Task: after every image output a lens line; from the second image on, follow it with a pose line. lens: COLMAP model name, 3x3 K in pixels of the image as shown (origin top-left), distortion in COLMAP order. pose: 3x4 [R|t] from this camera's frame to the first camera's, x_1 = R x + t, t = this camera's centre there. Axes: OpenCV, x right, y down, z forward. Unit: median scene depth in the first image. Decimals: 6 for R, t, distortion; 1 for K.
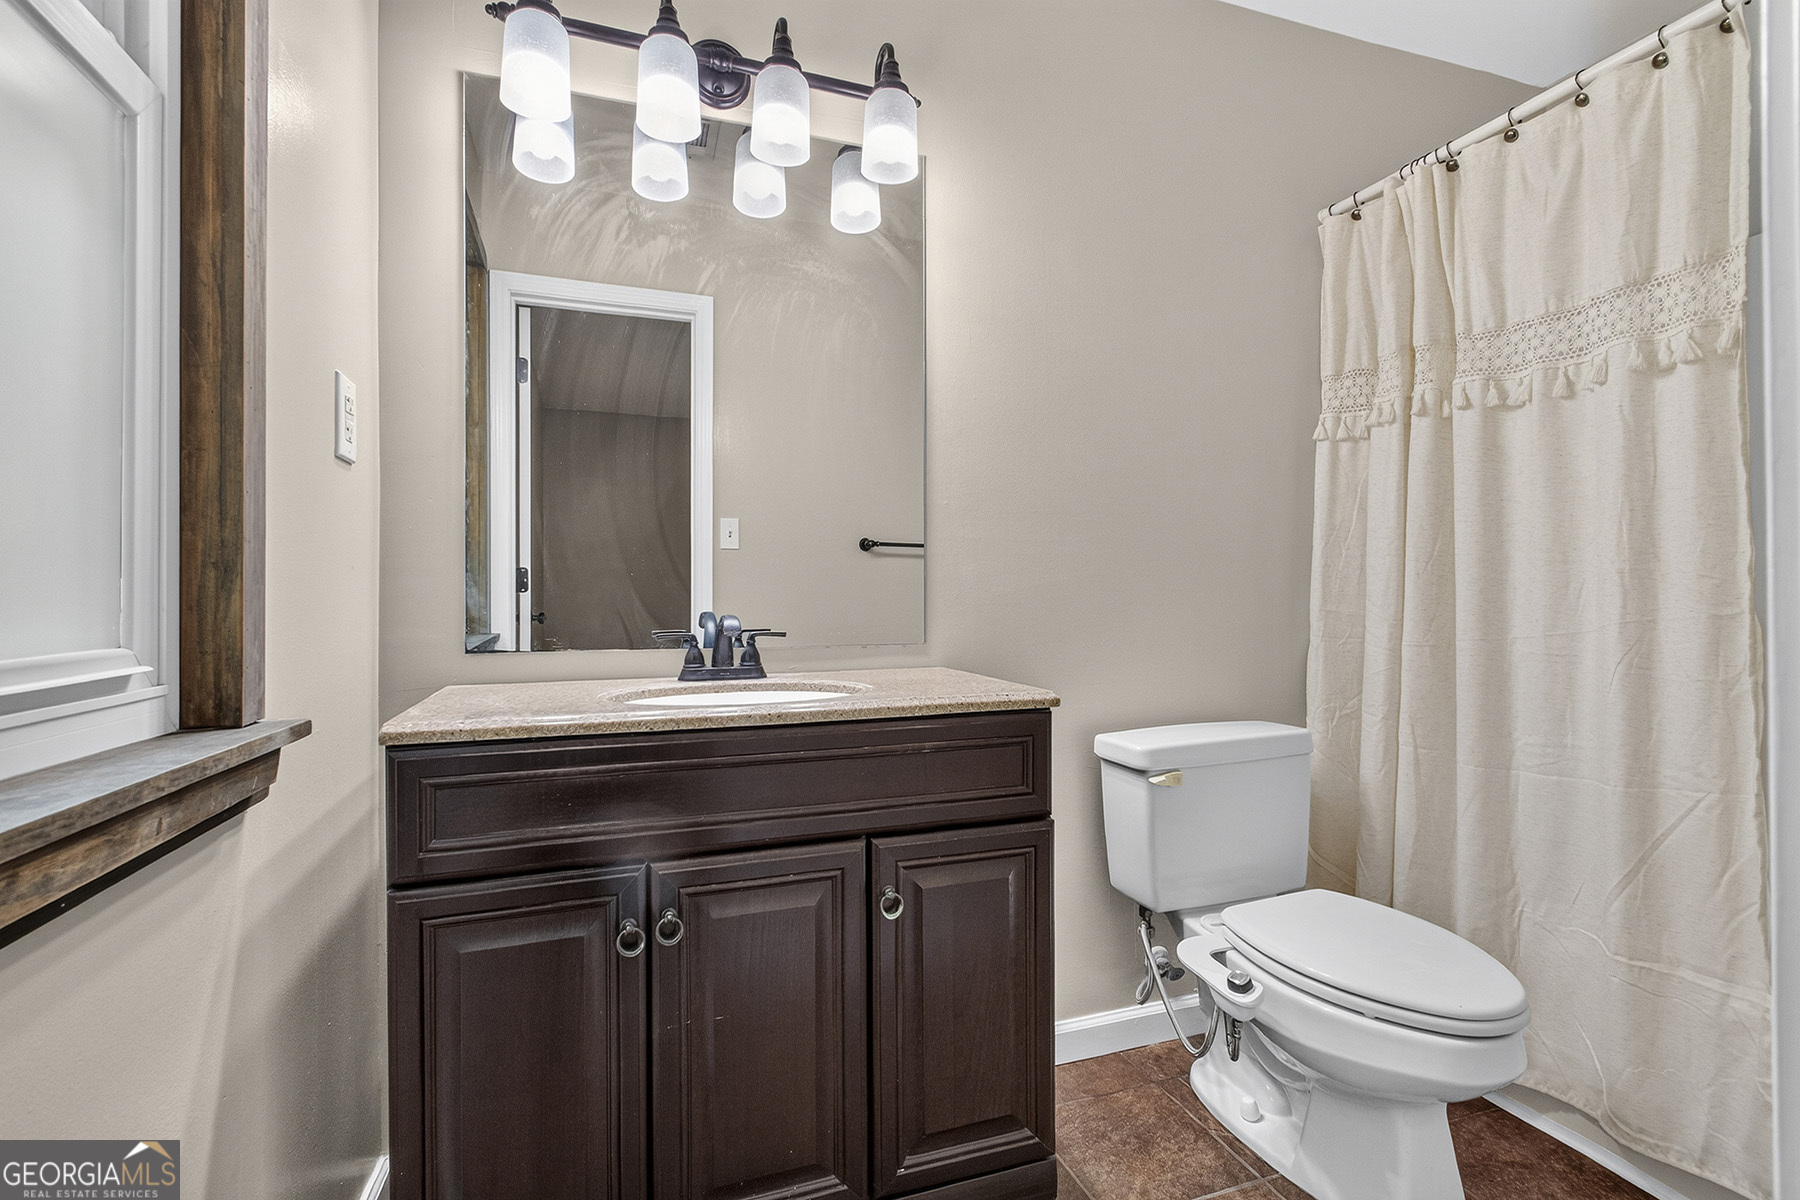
lens RADIAL K [[846.4, 0, 897.5], [0, 846.4, 588.3], [0, 0, 1]] dist [0.004478, -0.004294]
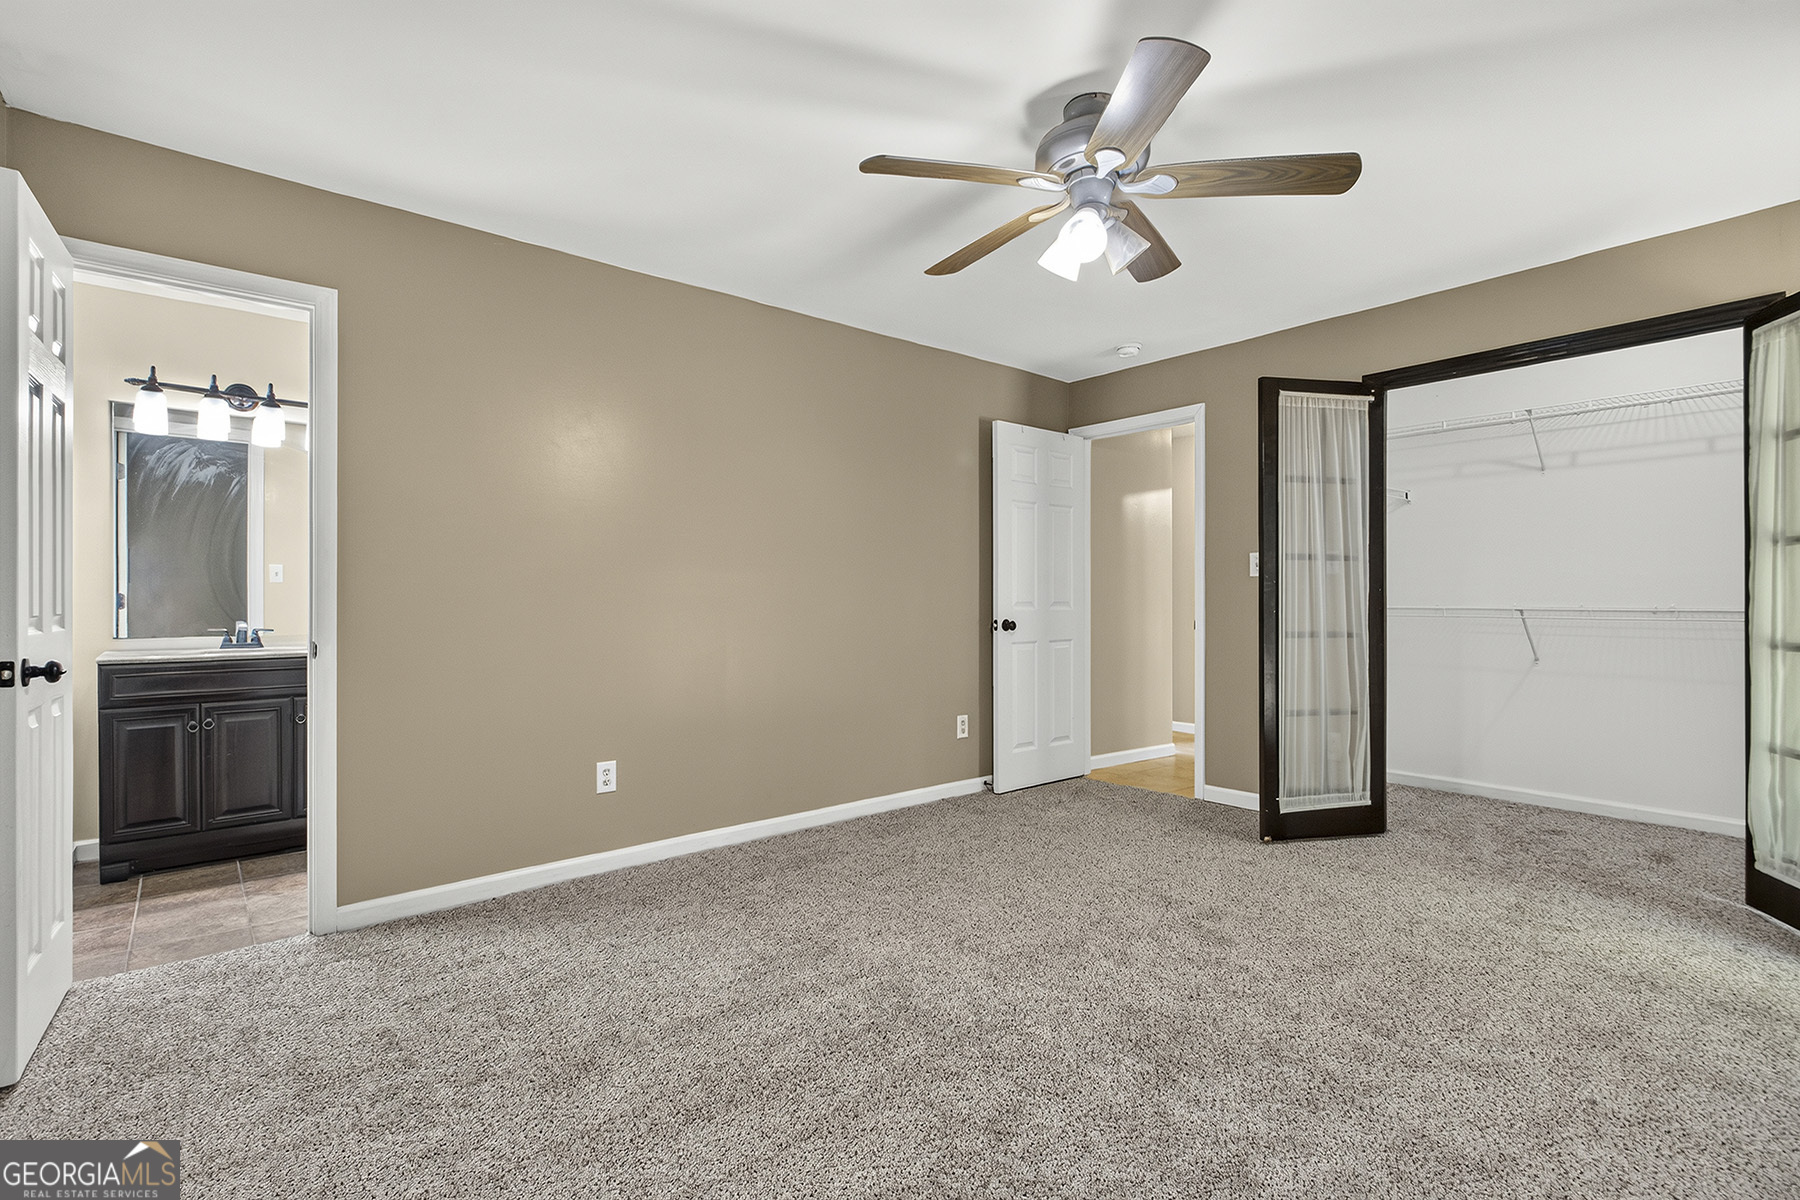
lens RADIAL K [[846.4, 0, 899.6], [0, 846.4, 596.9], [0, 0, 1]] dist [0.004478, -0.004294]
pose [[0.933414, 0.002460, 0.358793, 0.705322], [-0.004100, 0.999984, 0.003808, -0.060847], [-0.358778, -0.005025, 0.933409, -2.019093]]
